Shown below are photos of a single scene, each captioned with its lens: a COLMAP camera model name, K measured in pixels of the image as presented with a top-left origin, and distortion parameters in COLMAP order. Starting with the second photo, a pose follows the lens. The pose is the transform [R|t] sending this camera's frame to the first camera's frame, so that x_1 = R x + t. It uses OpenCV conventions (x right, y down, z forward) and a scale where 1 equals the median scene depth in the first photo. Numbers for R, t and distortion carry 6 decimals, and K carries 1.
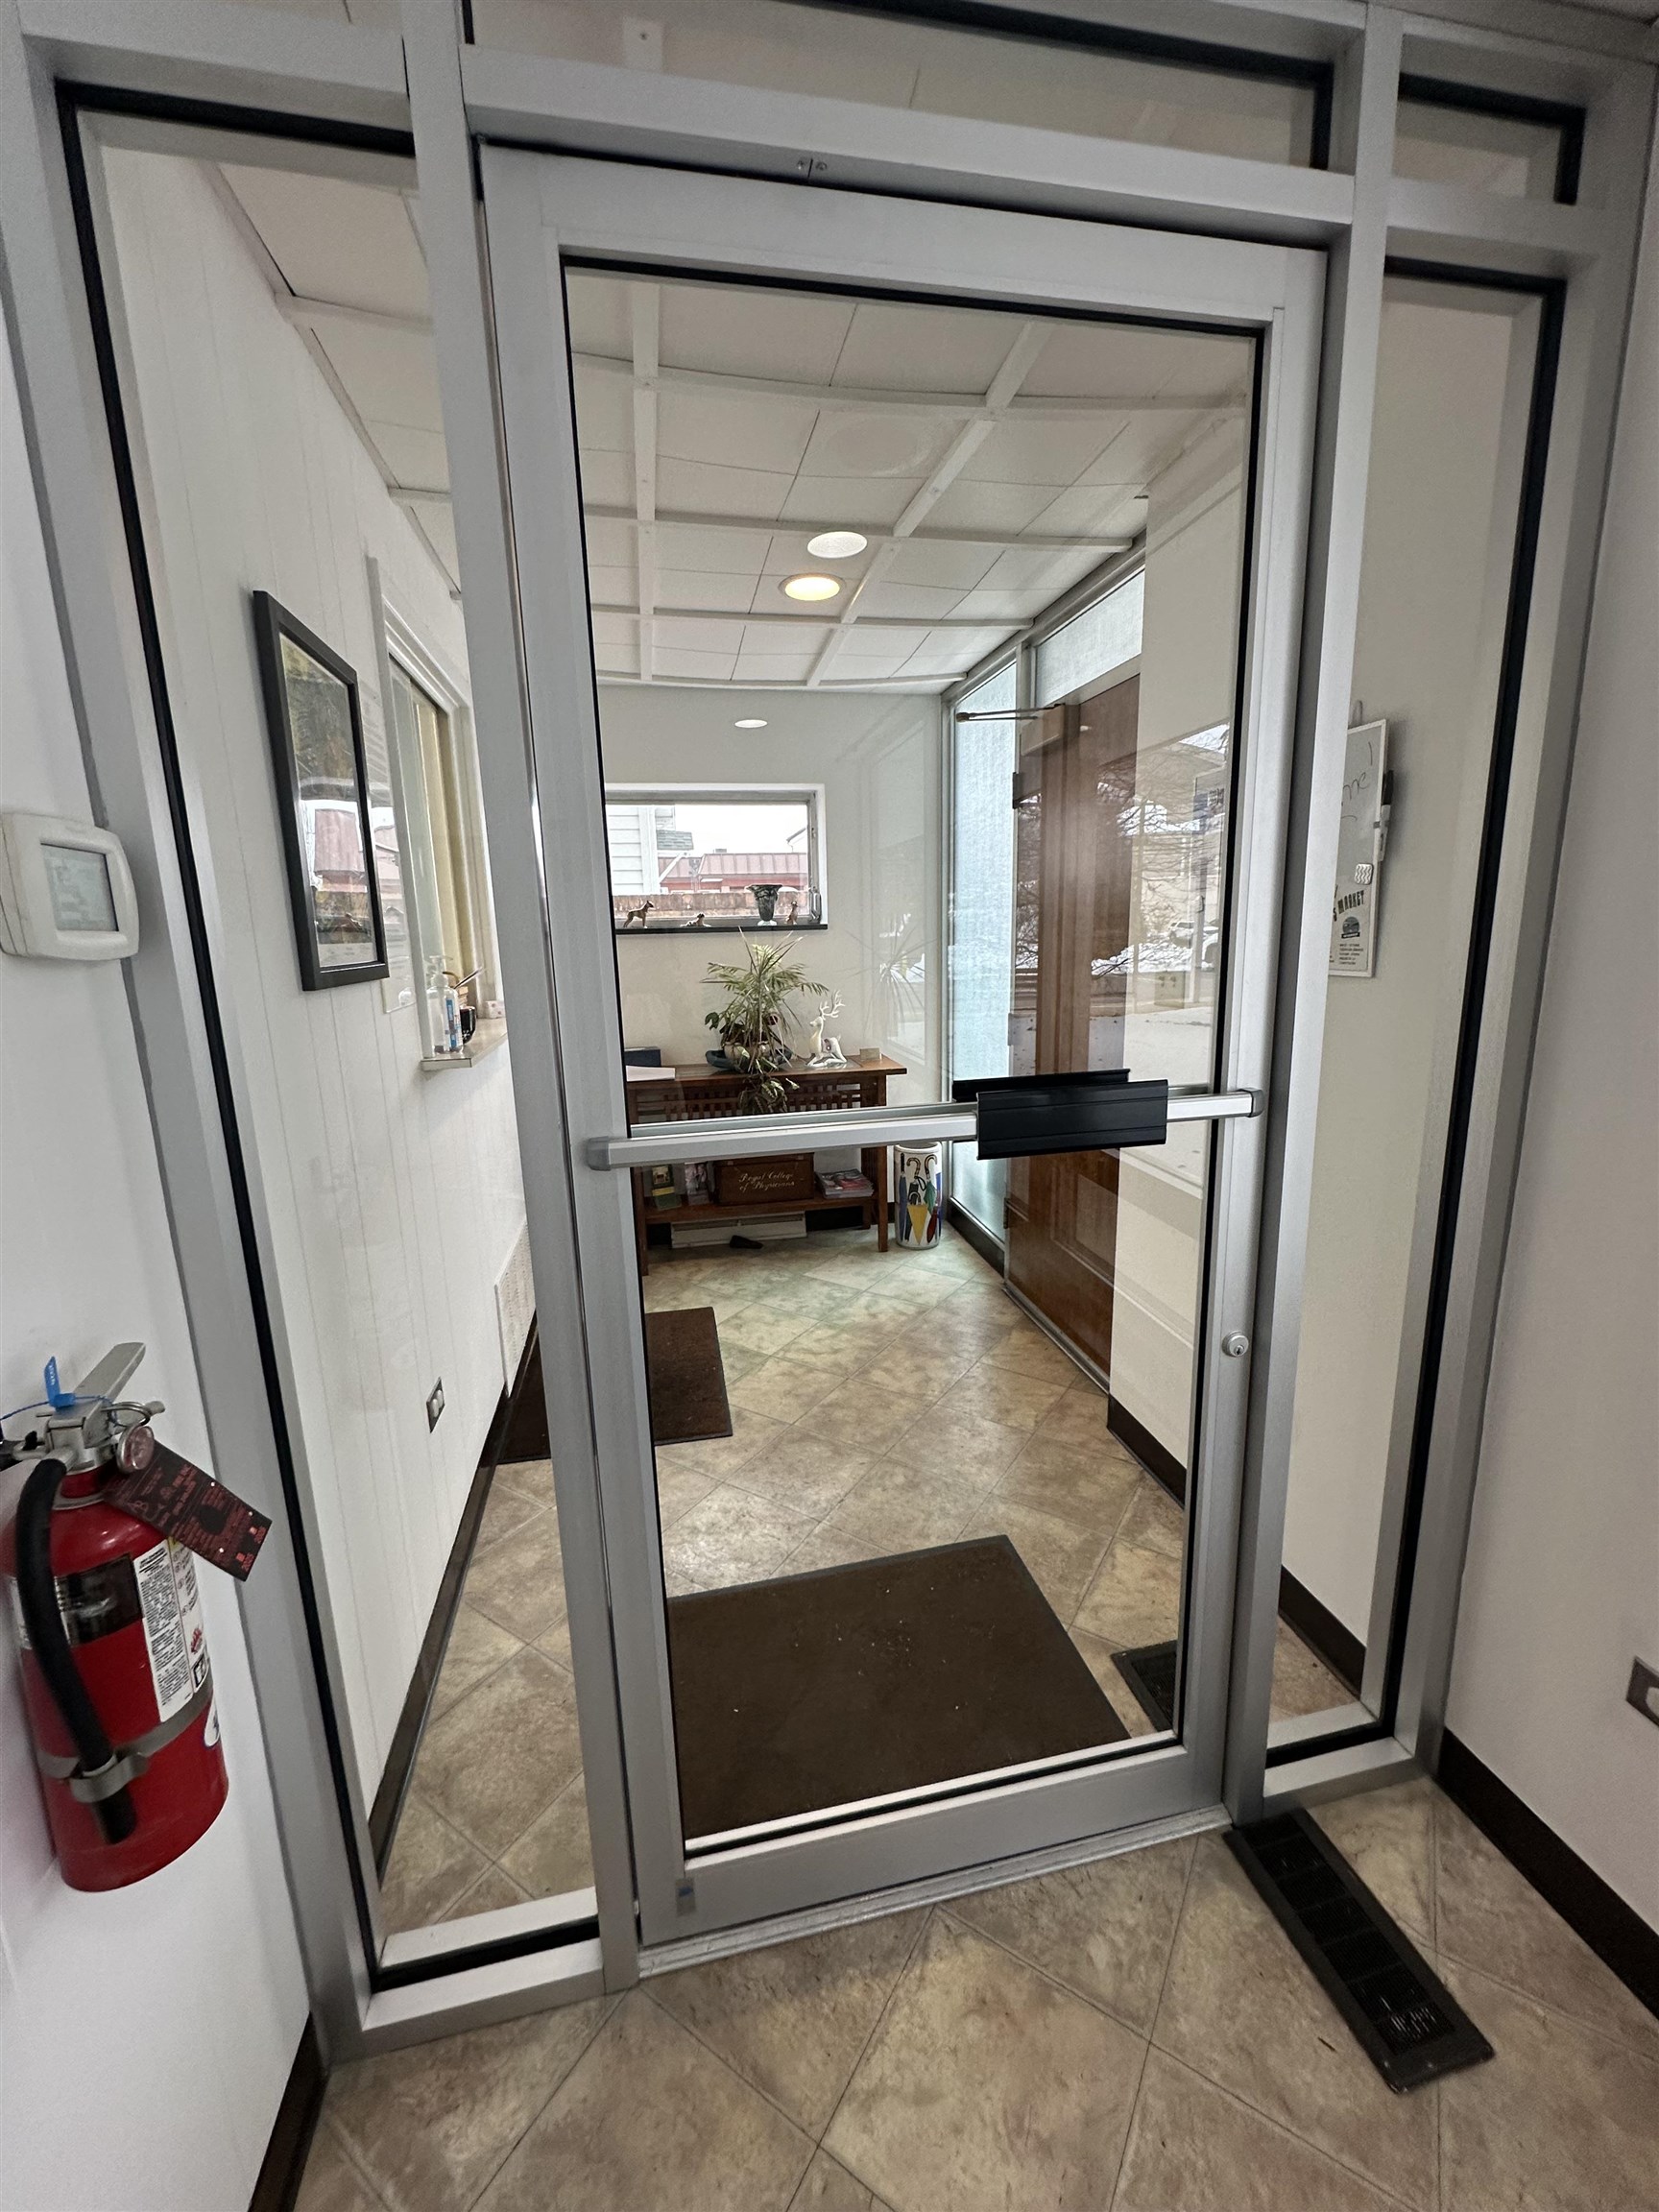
lens RADIAL K [[883.8, 0, 829.7], [0, 883.8, 1101.7], [0, 0, 1]] dist [-0.002549, 0.001067]
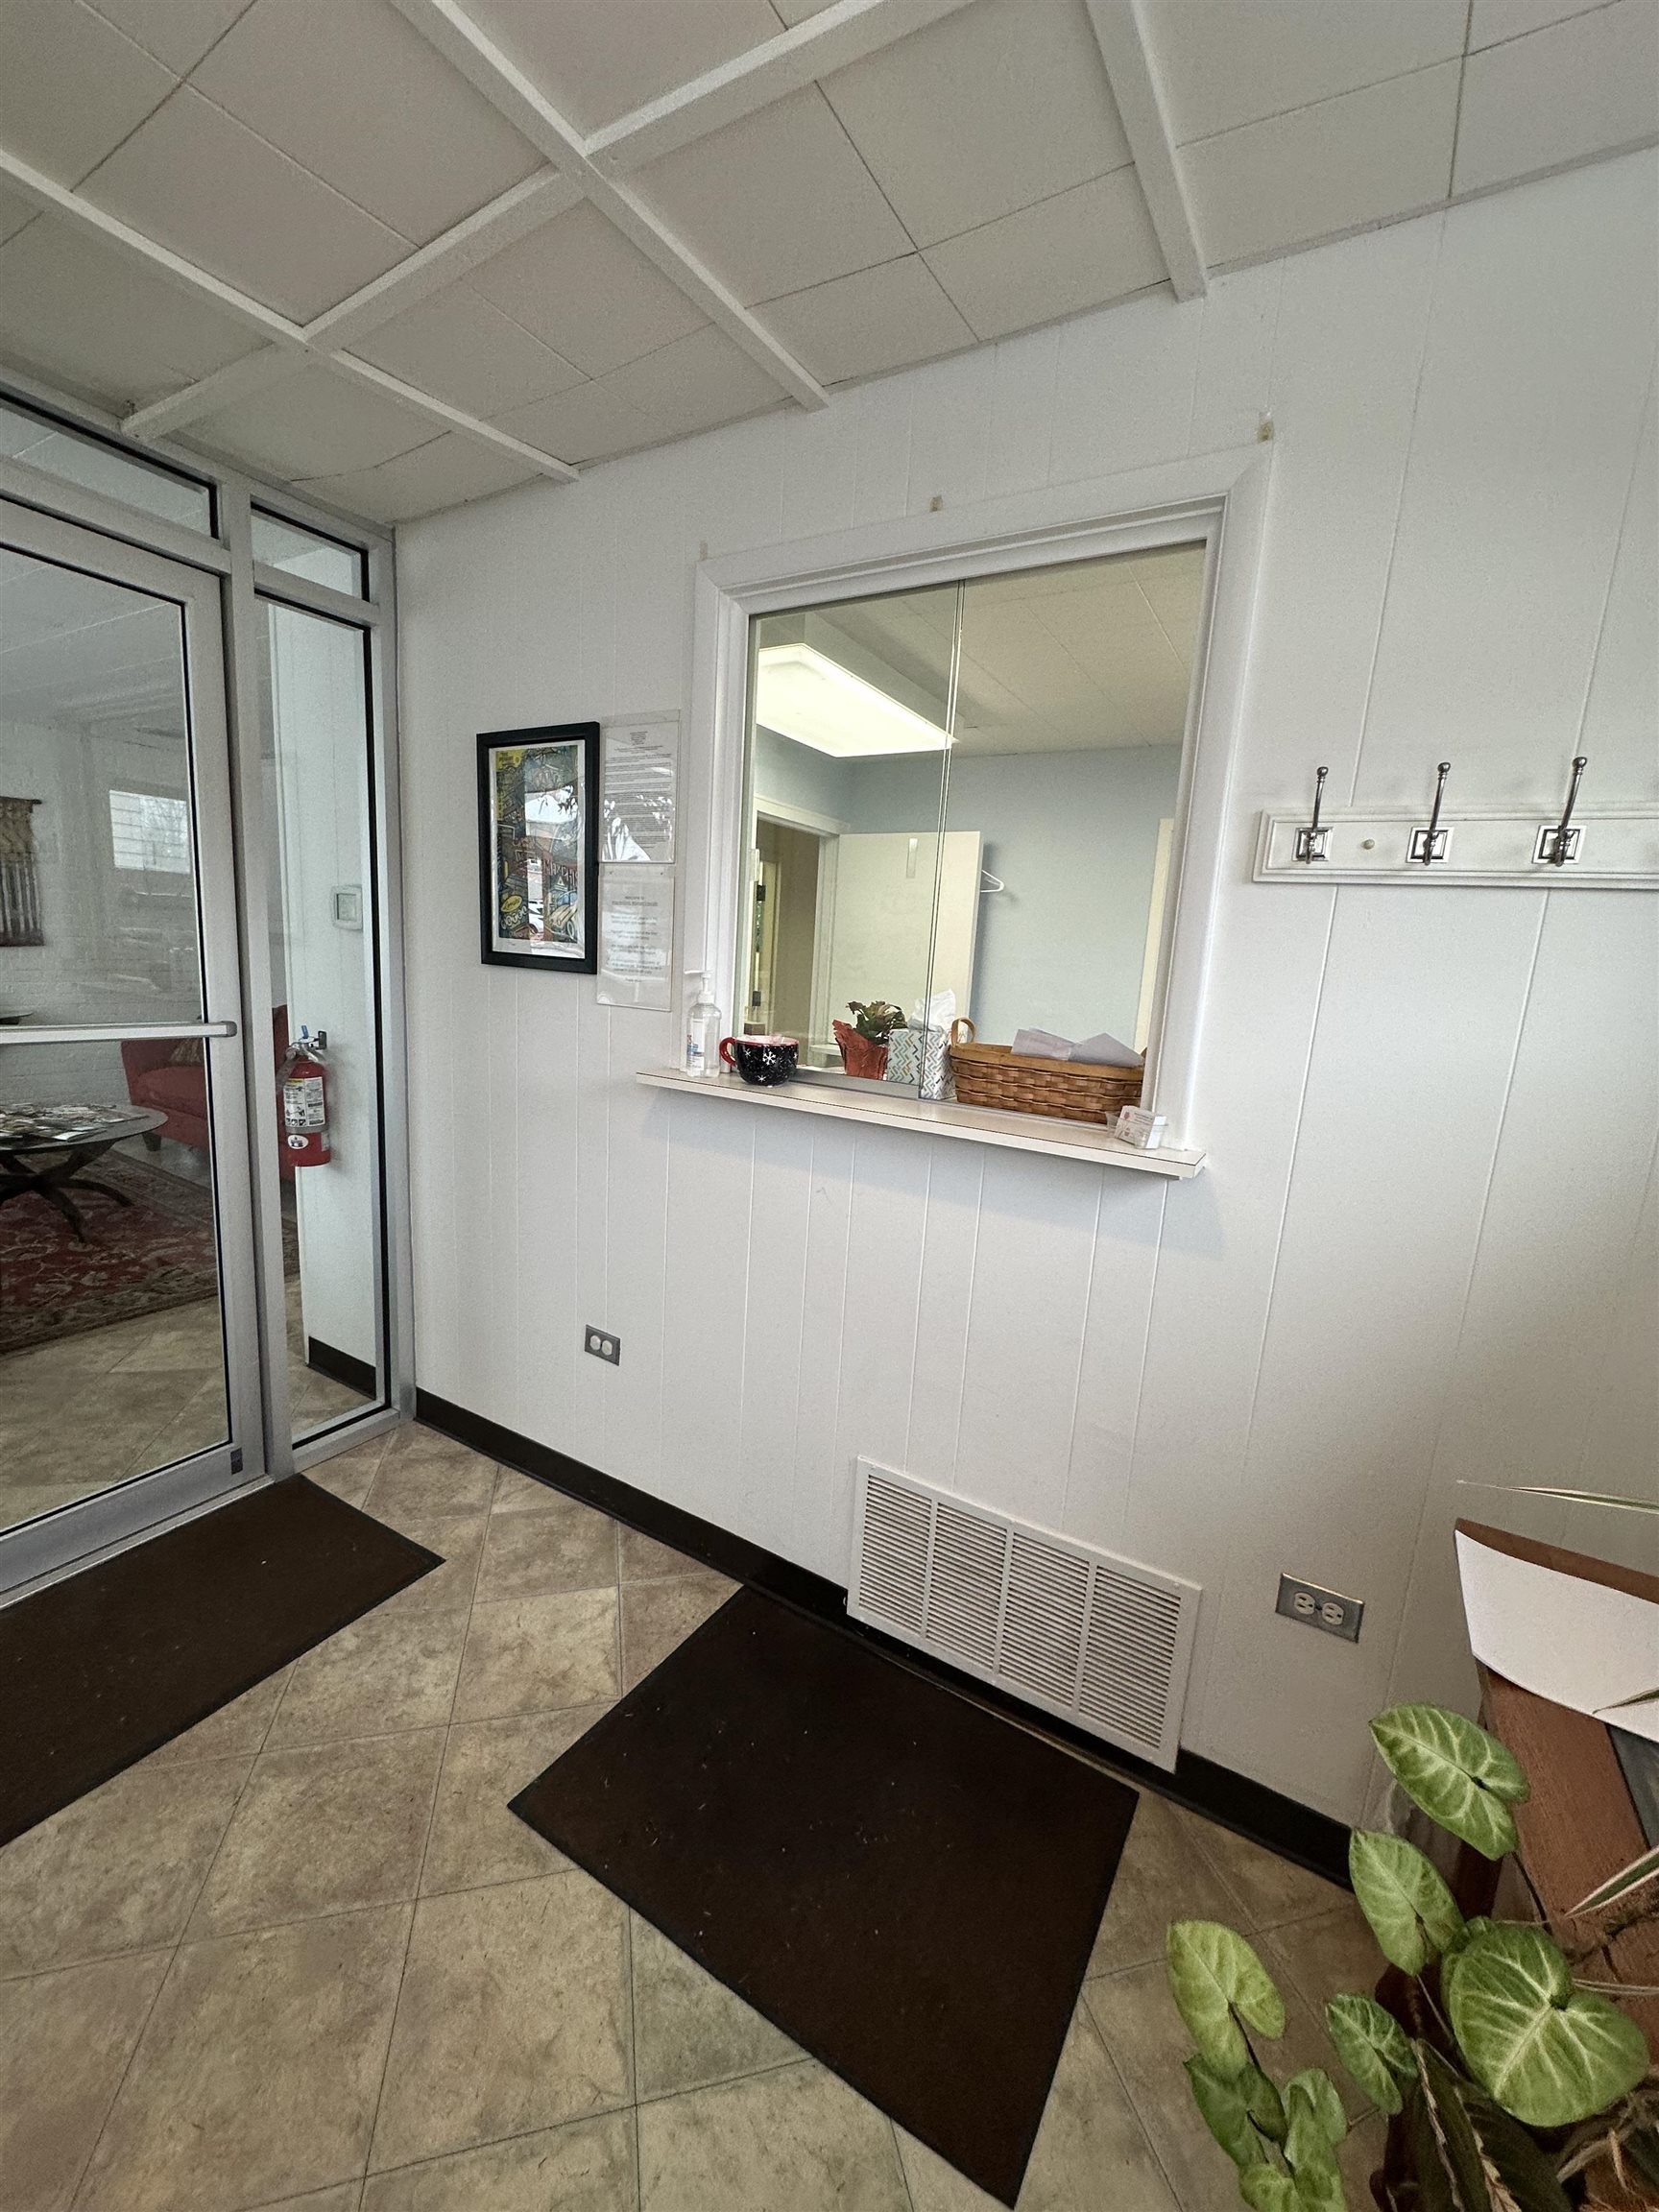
lens RADIAL K [[883.8, 0, 831.1], [0, 883.8, 1102.2], [0, 0, 1]] dist [-0.002549, 0.001067]
pose [[-0.674607, 0.113575, -0.729388, 0.129357], [-0.185935, 0.930090, 0.316797, -0.306414], [0.714377, 0.349332, -0.606327, 1.477528]]
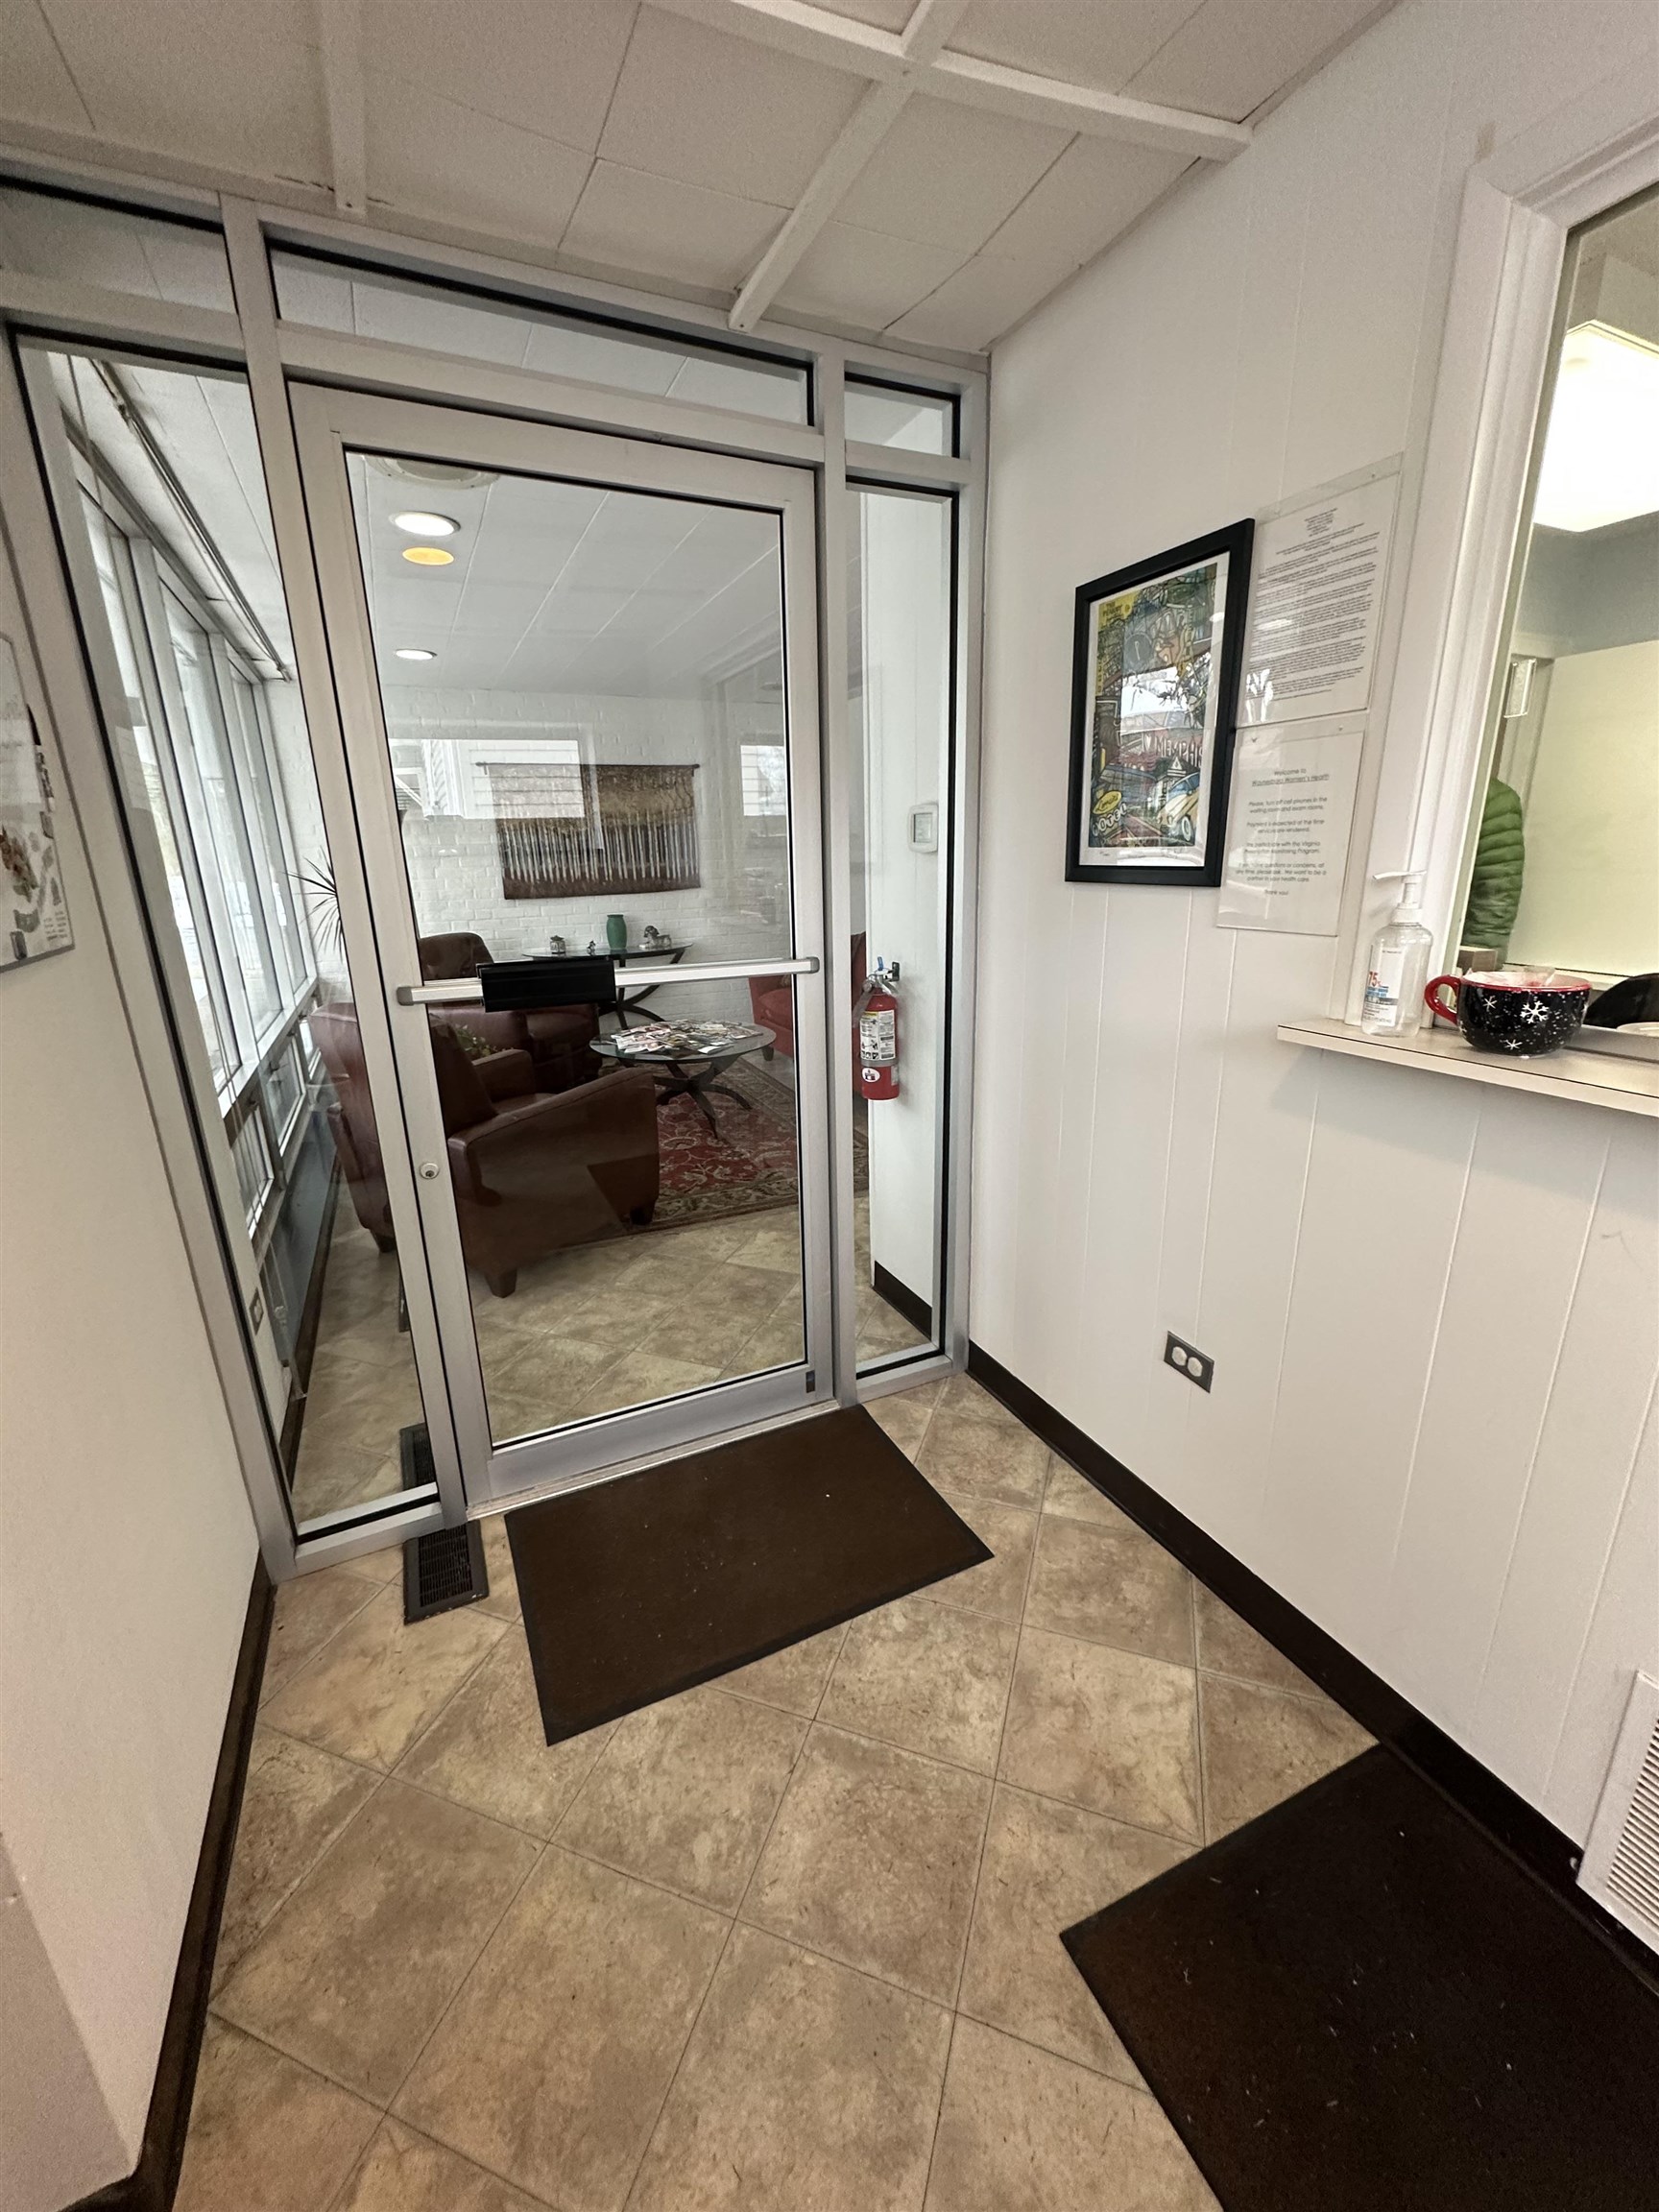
lens RADIAL K [[883.8, 0, 826.2], [0, 883.8, 1103.1], [0, 0, 1]] dist [-0.002549, 0.001067]
pose [[-0.971269, 0.111921, -0.210024, 0.066879], [0.002507, 0.887276, 0.461232, -0.262078], [0.237971, 0.447454, -0.862064, 1.296123]]
